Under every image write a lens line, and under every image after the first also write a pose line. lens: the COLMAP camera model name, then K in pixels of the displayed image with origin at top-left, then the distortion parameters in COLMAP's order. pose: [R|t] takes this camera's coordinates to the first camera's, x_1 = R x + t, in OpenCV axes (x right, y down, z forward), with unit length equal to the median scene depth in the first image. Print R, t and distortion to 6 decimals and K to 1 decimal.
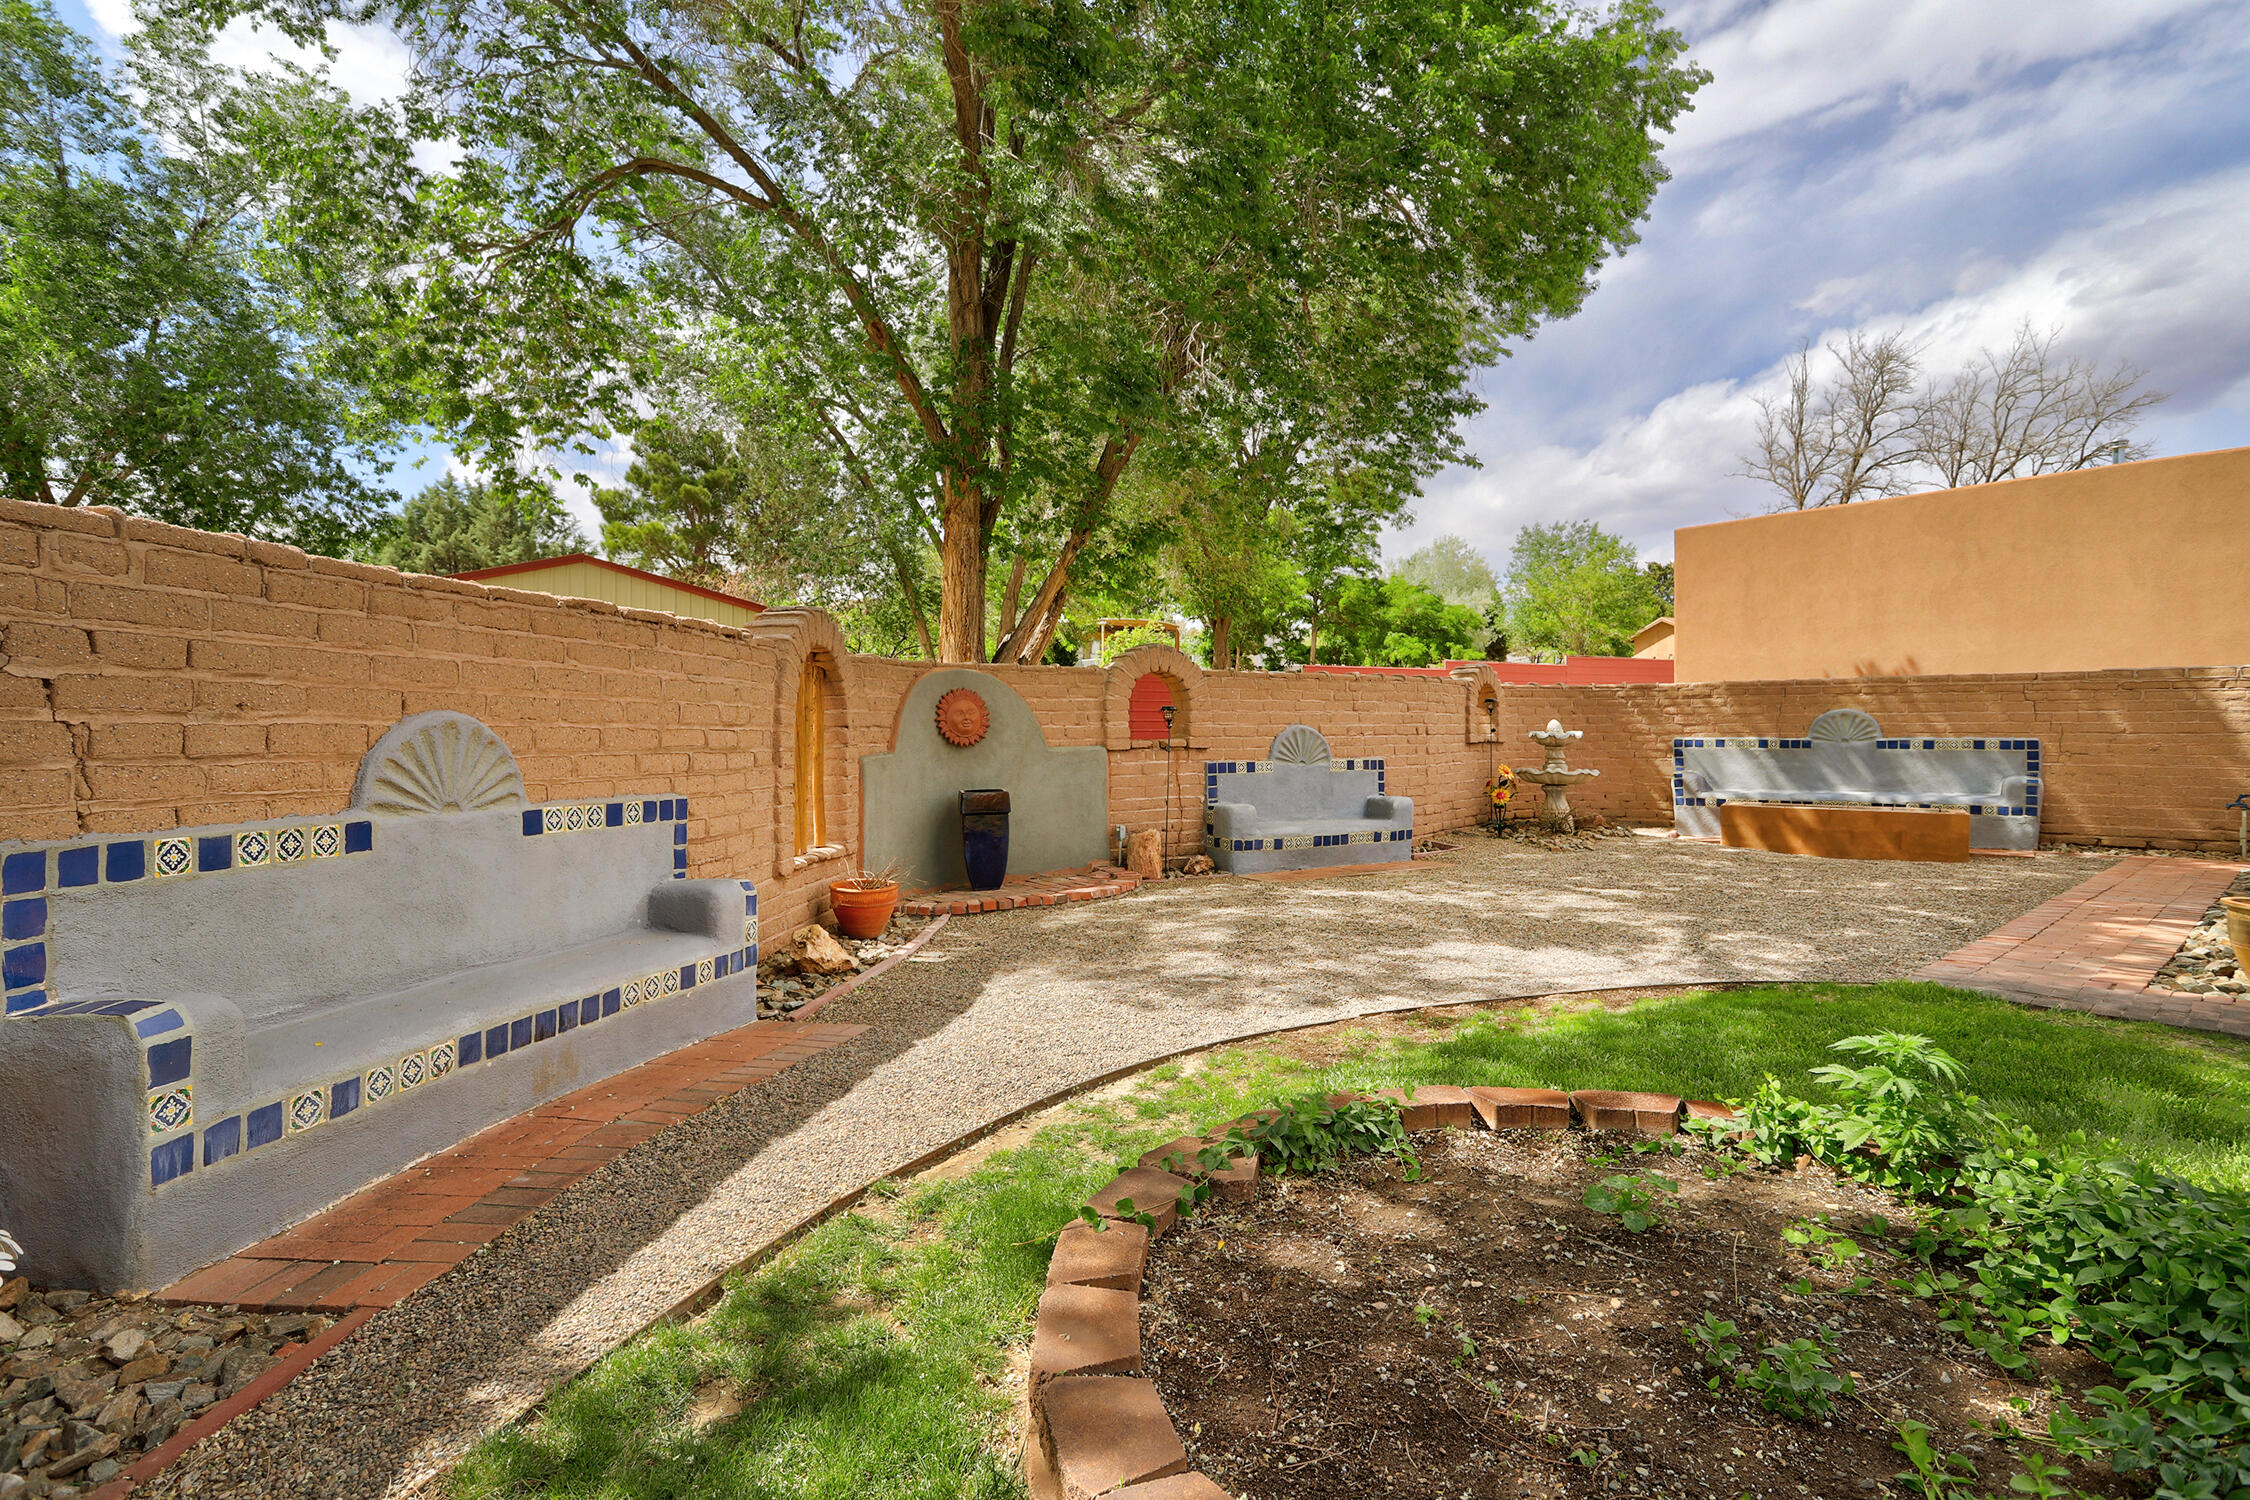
lens RADIAL K [[1146.5, 0, 1137.3], [0, 1146.5, 726.4], [0, 0, 1]] dist [0.001685, 0.001237]
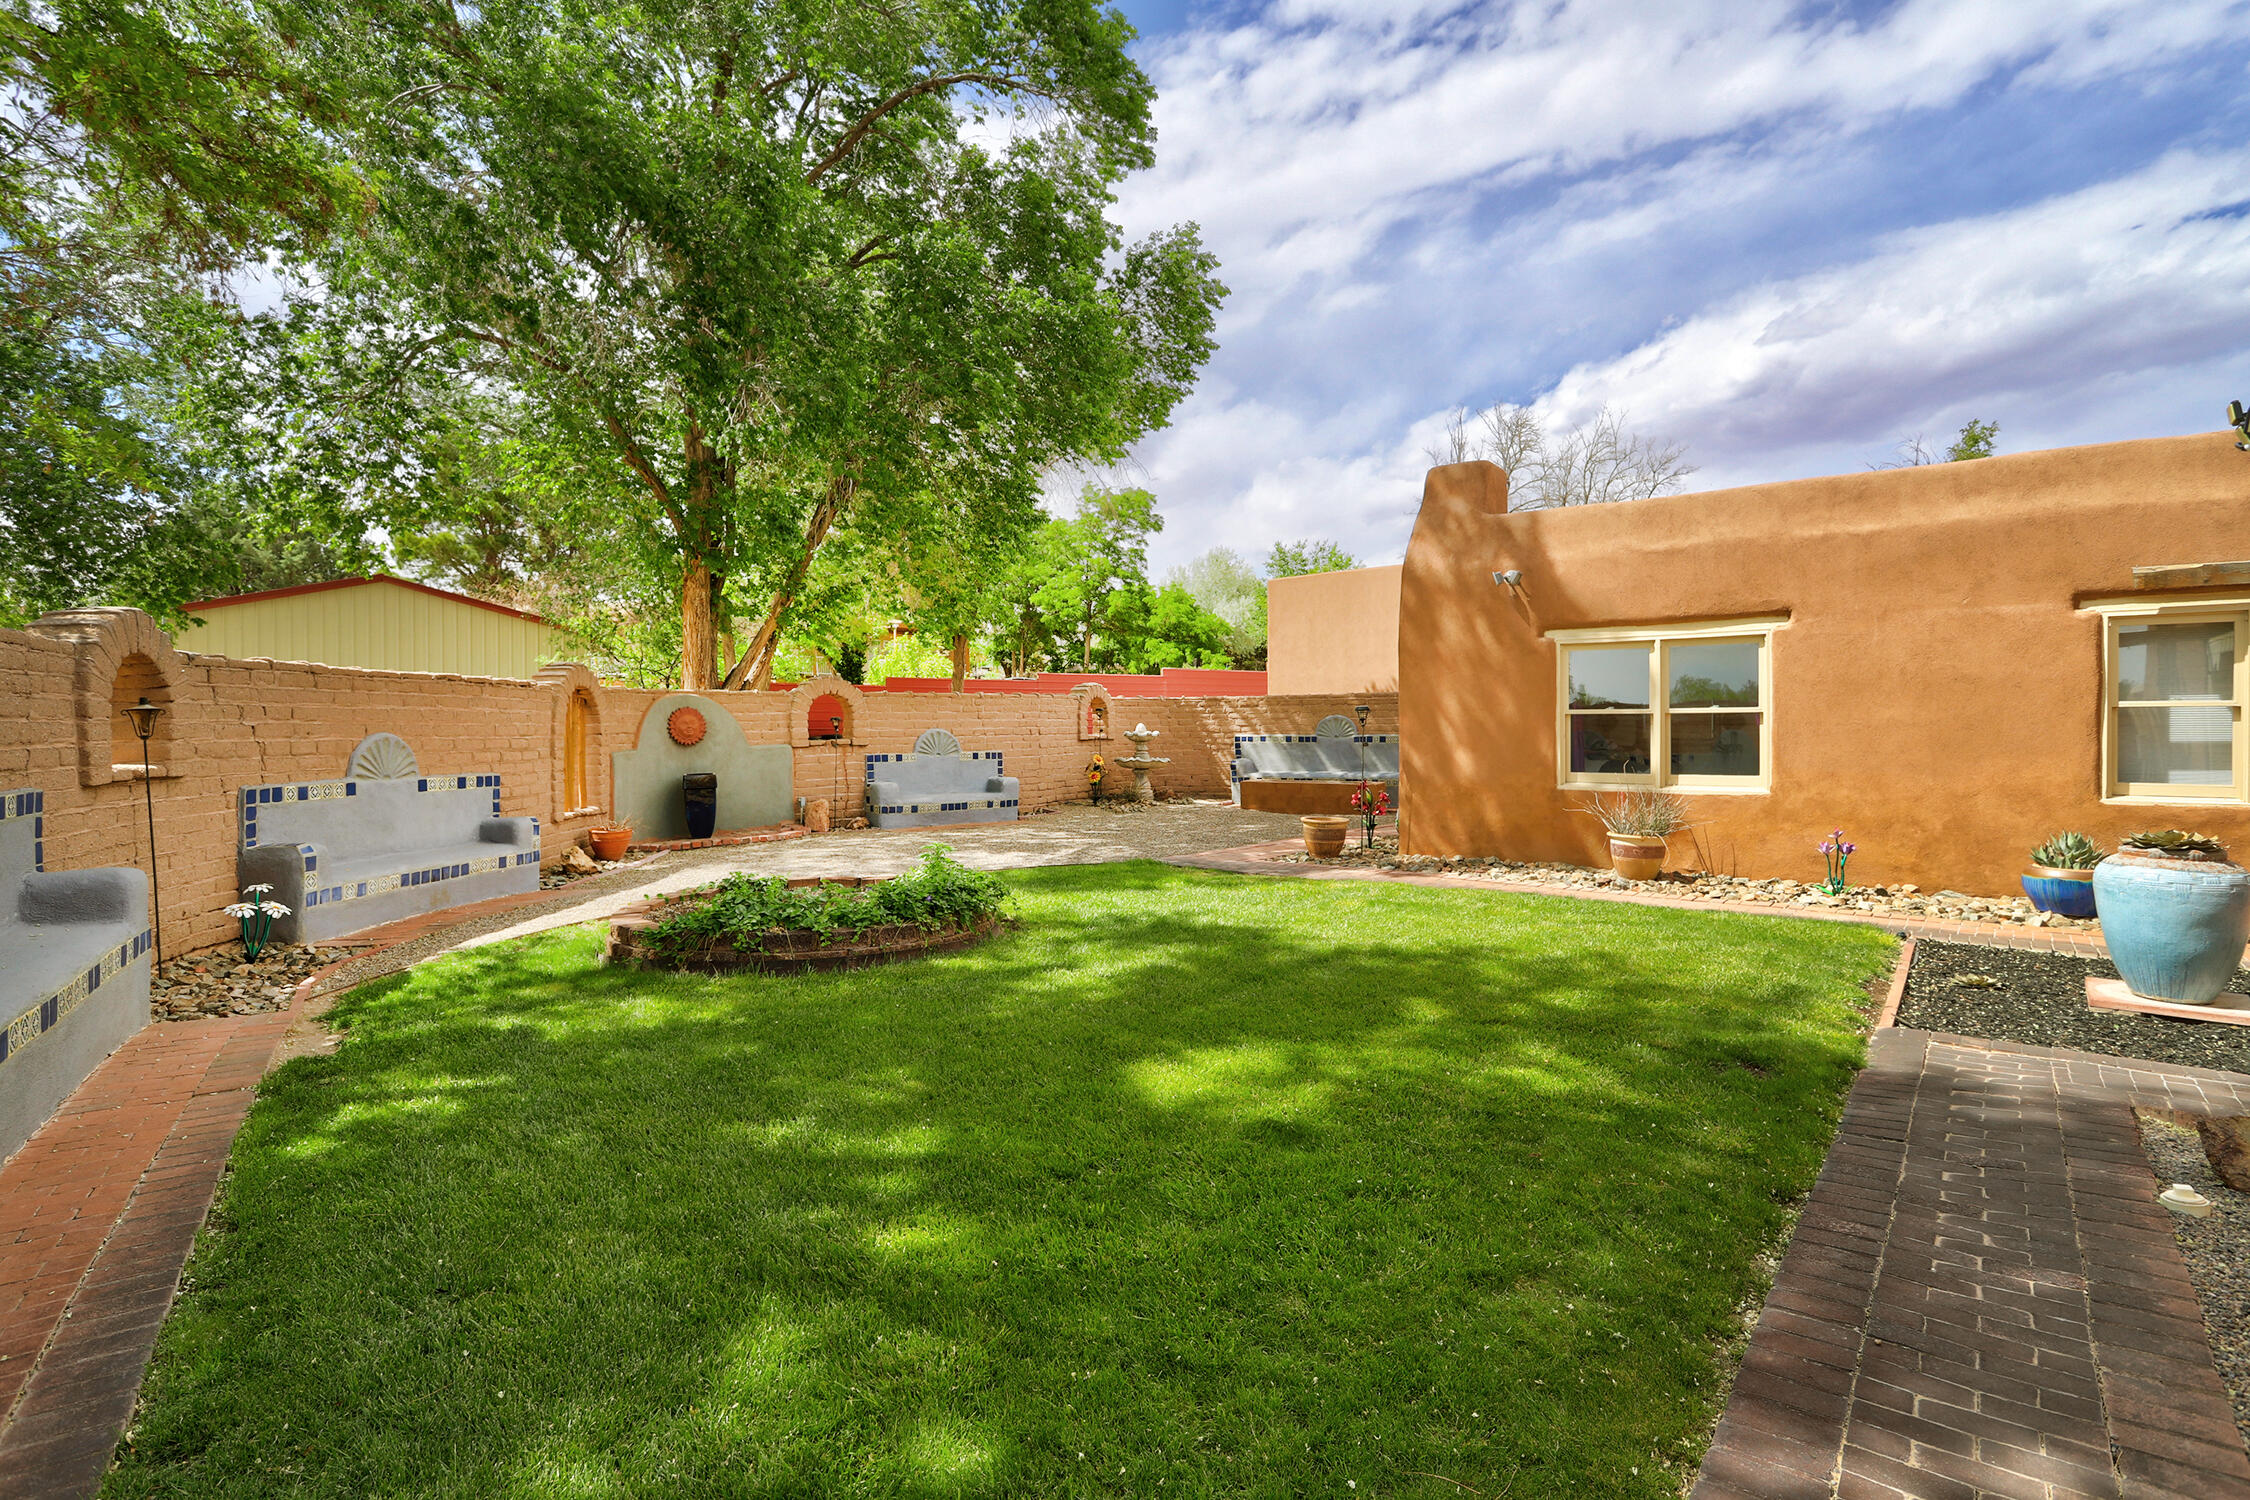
lens RADIAL K [[1146.5, 0, 1137.3], [0, 1146.5, 726.4], [0, 0, 1]] dist [0.001685, 0.001237]
pose [[0.988627, -0.003292, 0.150353, 0.194375], [0.002411, 0.999979, 0.006039, -0.014356], [-0.150369, -0.005608, 0.988614, -0.551512]]
